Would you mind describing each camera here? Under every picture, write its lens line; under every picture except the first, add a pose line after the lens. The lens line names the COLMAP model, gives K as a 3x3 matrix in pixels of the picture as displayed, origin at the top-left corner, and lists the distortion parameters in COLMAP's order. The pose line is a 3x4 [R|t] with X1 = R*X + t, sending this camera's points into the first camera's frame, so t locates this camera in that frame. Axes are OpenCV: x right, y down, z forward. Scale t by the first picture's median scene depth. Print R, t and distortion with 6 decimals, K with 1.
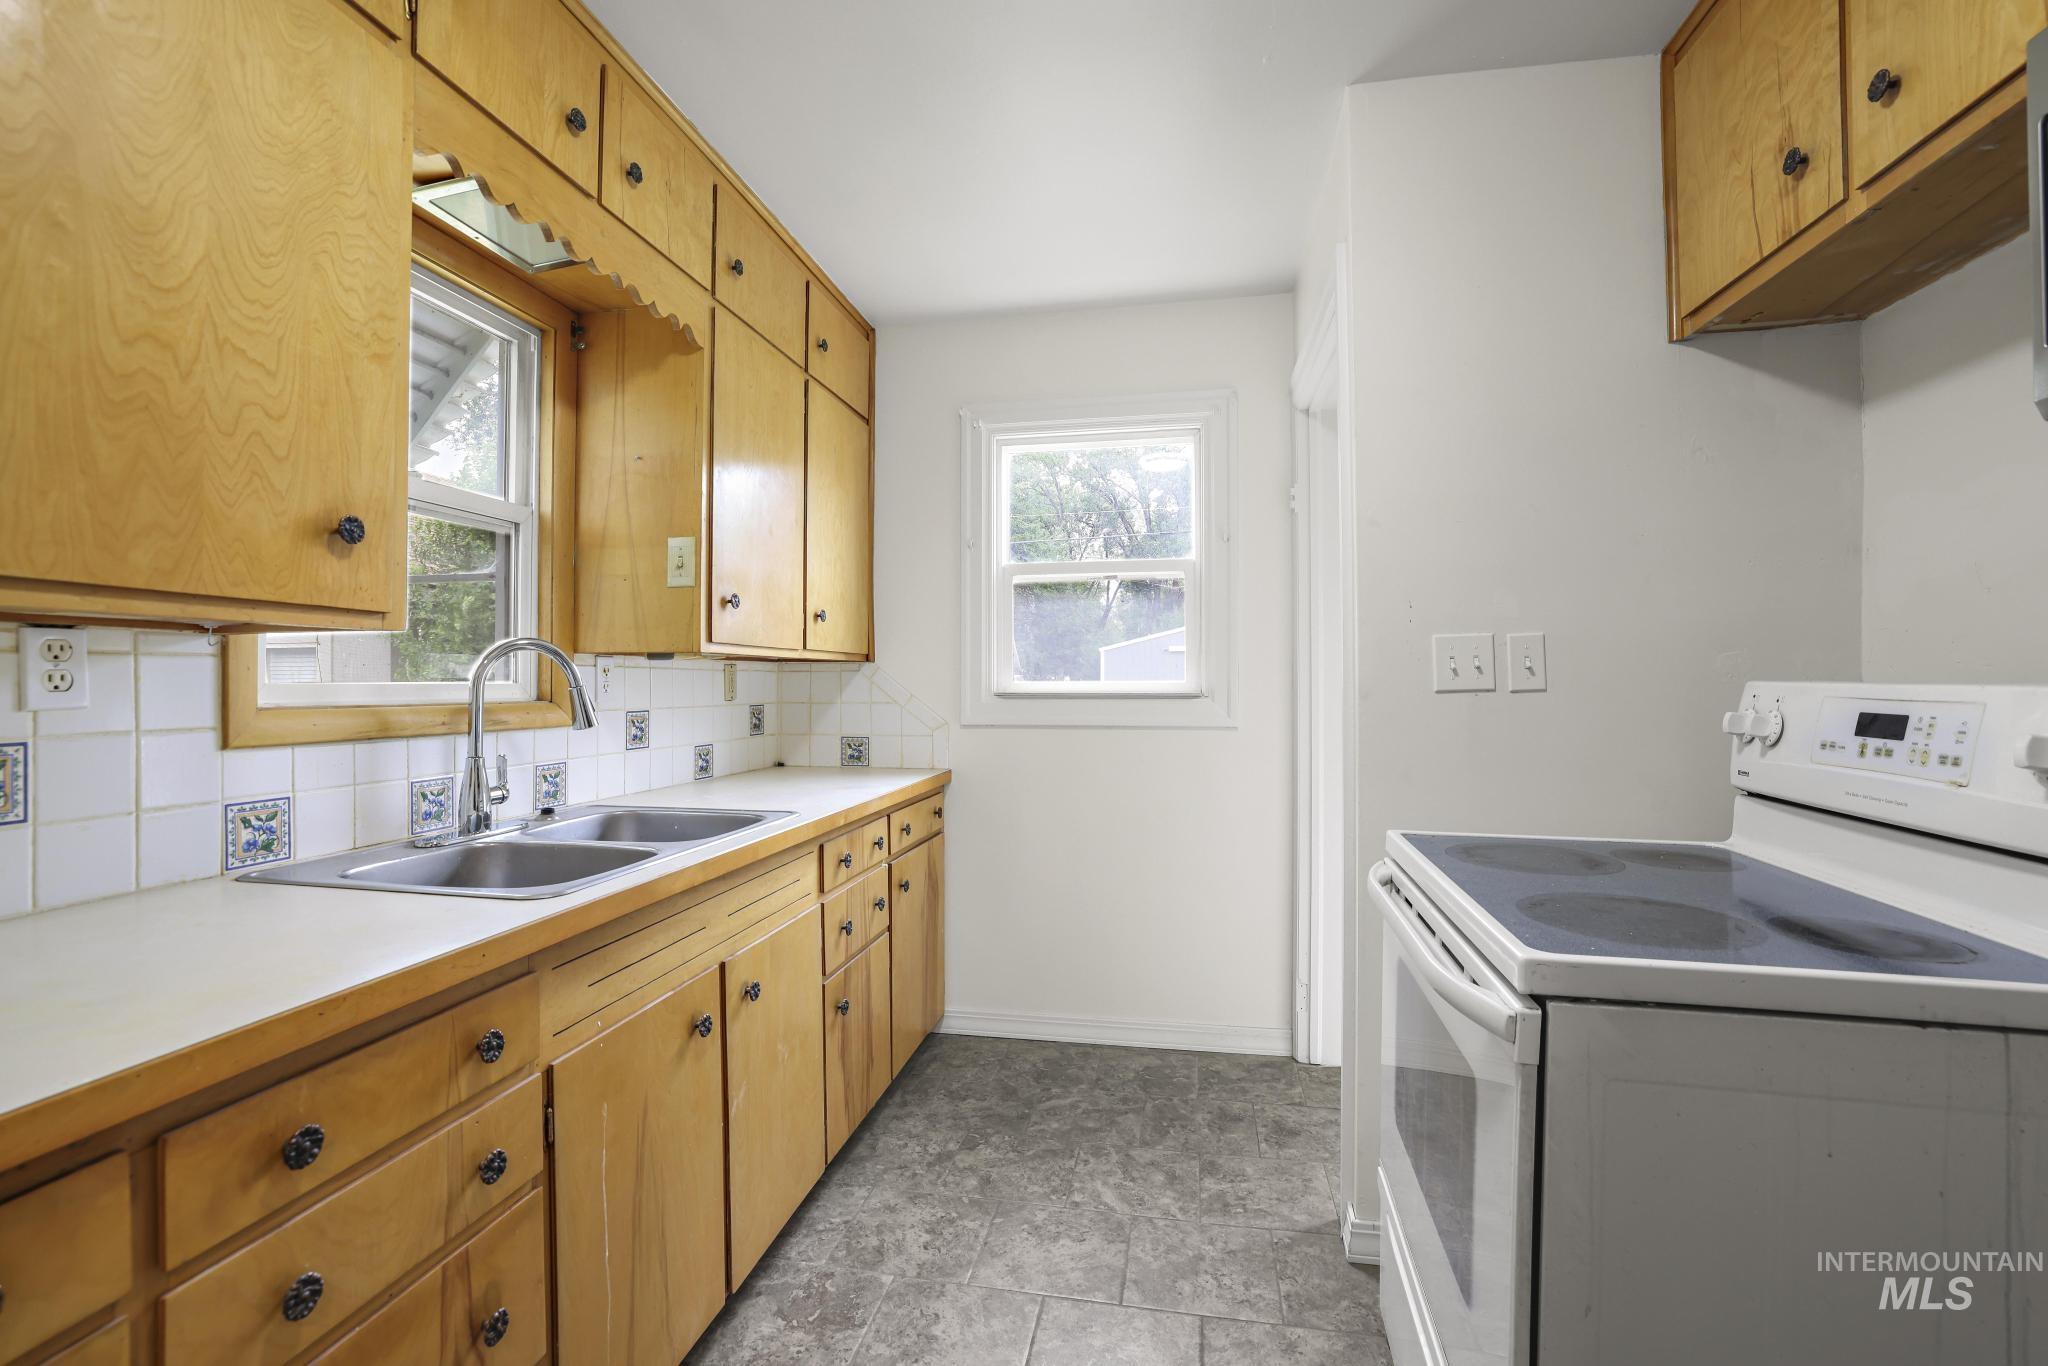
lens RADIAL K [[911.7, 0, 992.9], [0, 911.7, 675.2], [0, 0, 1]] dist [-0.050905, 0.024399]
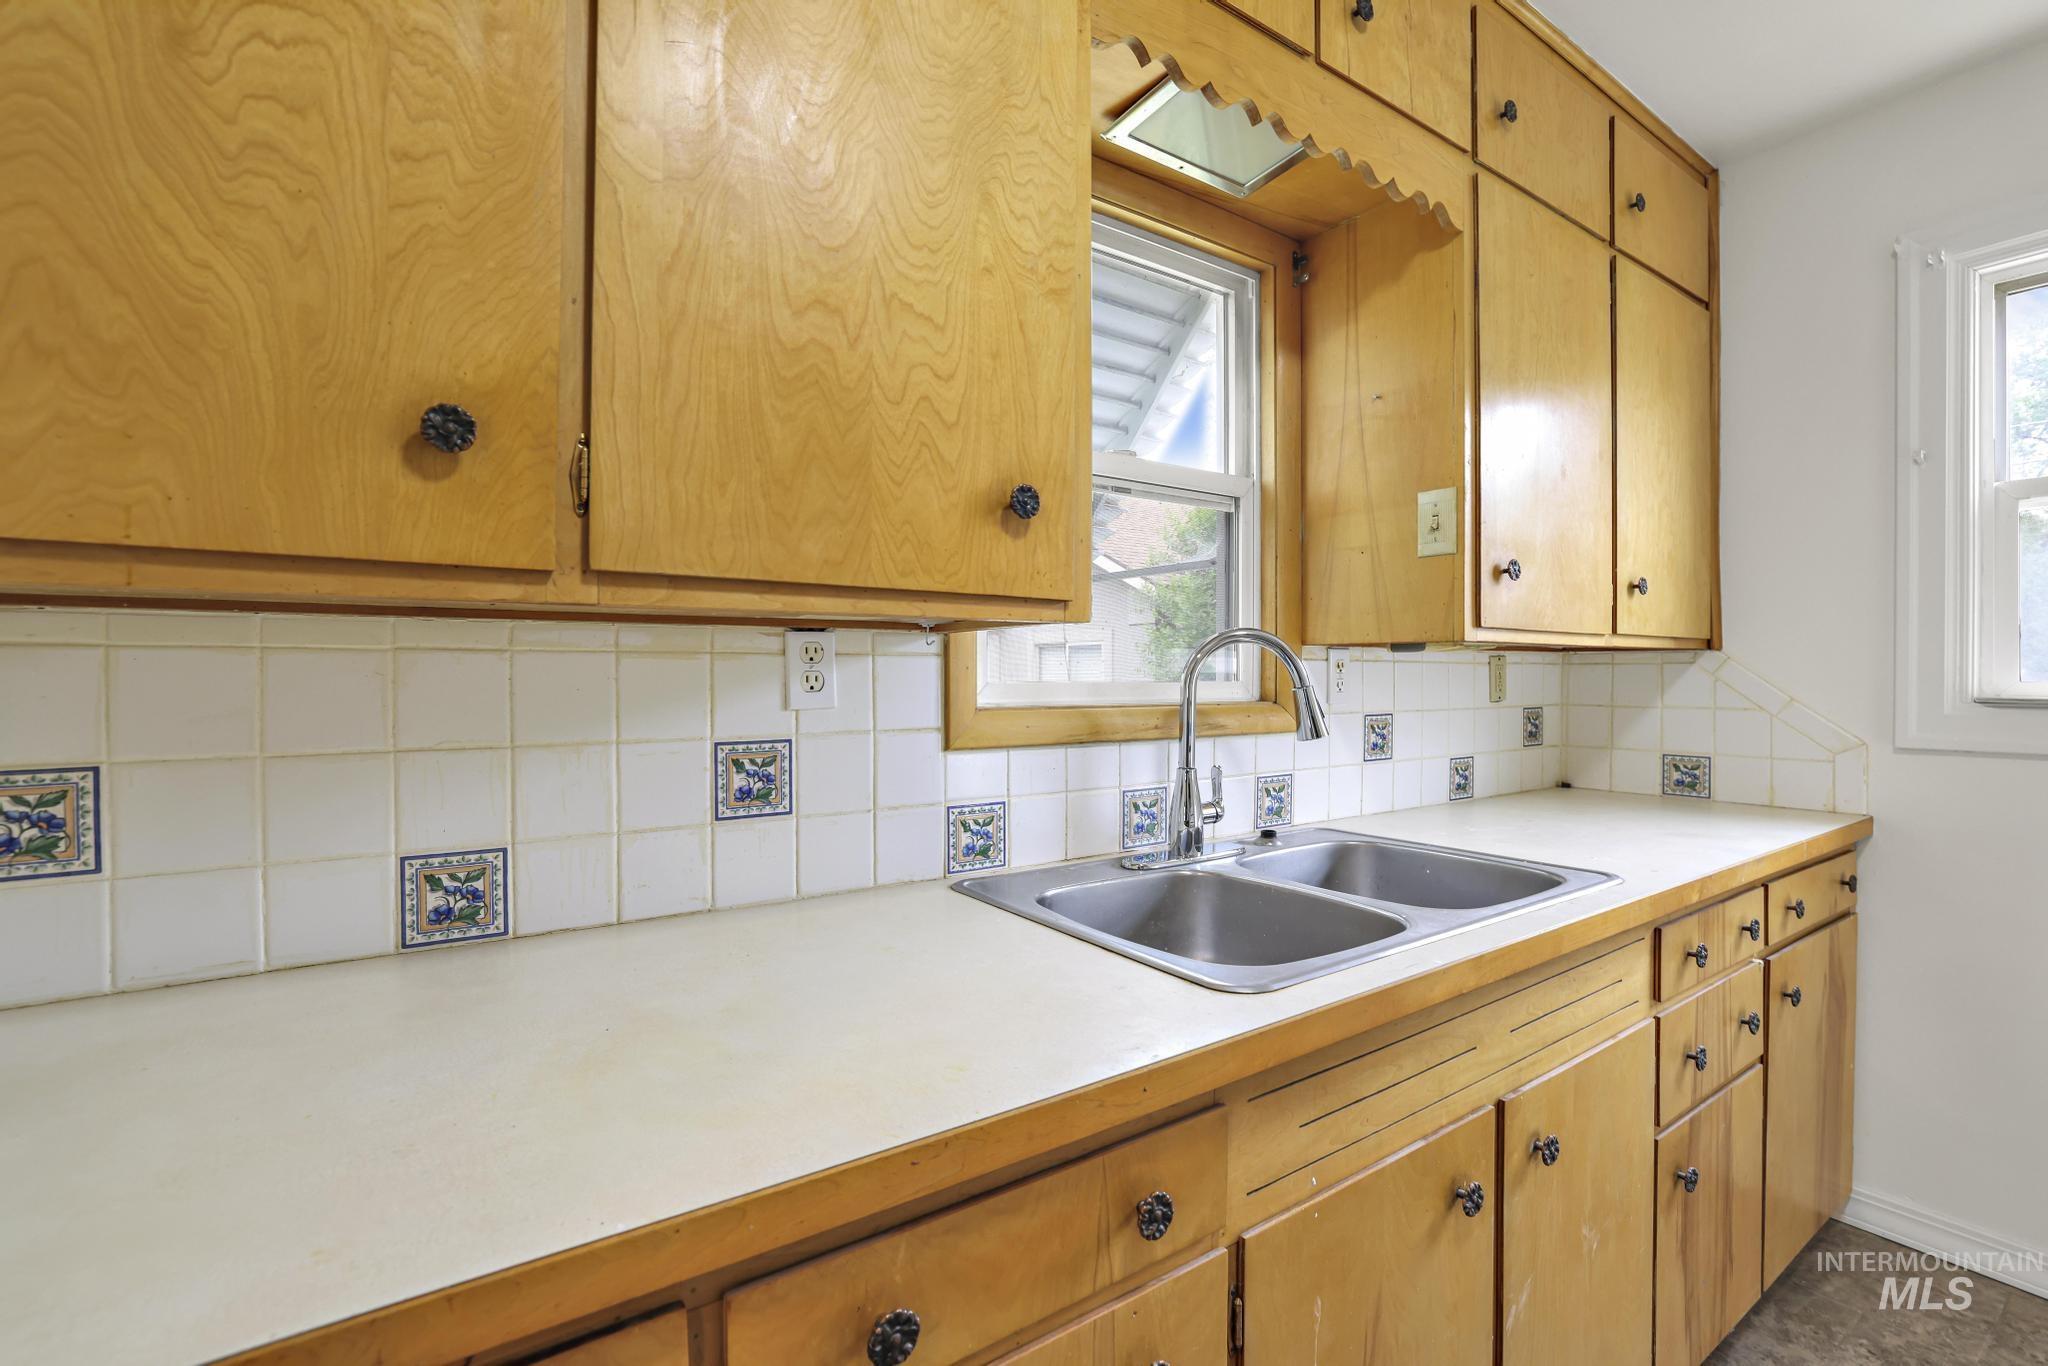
lens RADIAL K [[889.3, 0, 984.6], [0, 889.3, 679.9], [0, 0, 1]] dist [-0.048973, 0.015470]
pose [[0.701511, 0.006797, -0.712626, -0.126012], [0.004322, 0.999896, 0.013791, -0.007286], [0.712646, -0.012755, 0.701408, 0.317199]]
